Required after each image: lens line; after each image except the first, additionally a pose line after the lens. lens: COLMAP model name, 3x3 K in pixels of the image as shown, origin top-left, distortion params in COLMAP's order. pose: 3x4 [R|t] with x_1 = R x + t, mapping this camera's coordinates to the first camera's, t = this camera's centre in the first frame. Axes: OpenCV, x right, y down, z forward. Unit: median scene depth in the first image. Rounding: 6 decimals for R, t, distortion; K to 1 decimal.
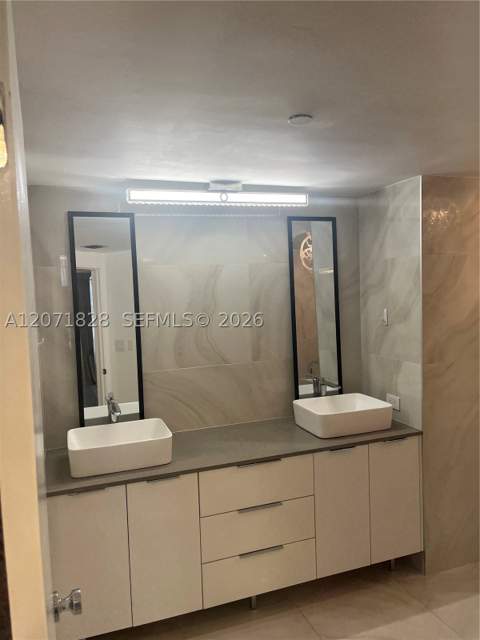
lens RADIAL K [[490.8, 0, 241.4], [0, 490.8, 318.2], [0, 0, 1]] dist [0.048341, -0.050773]
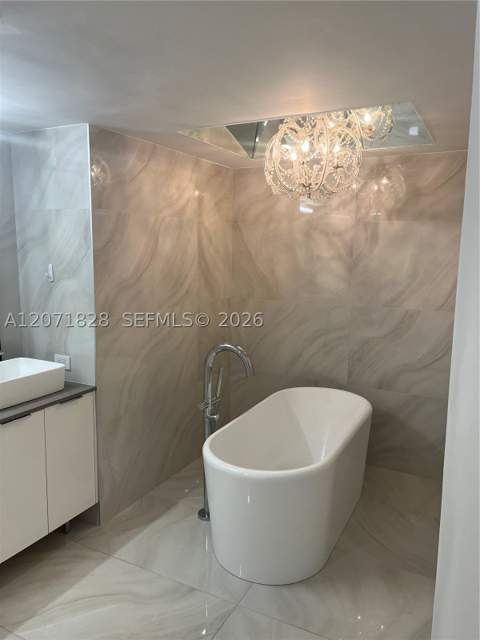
lens RADIAL K [[490.8, 0, 241.5], [0, 490.8, 320.3], [0, 0, 1]] dist [0.048341, -0.050773]
pose [[0.736752, -0.053331, 0.674056, -0.079629], [0.006131, 0.997371, 0.072211, 0.023071], [-0.676135, -0.049069, 0.735142, 0.071289]]
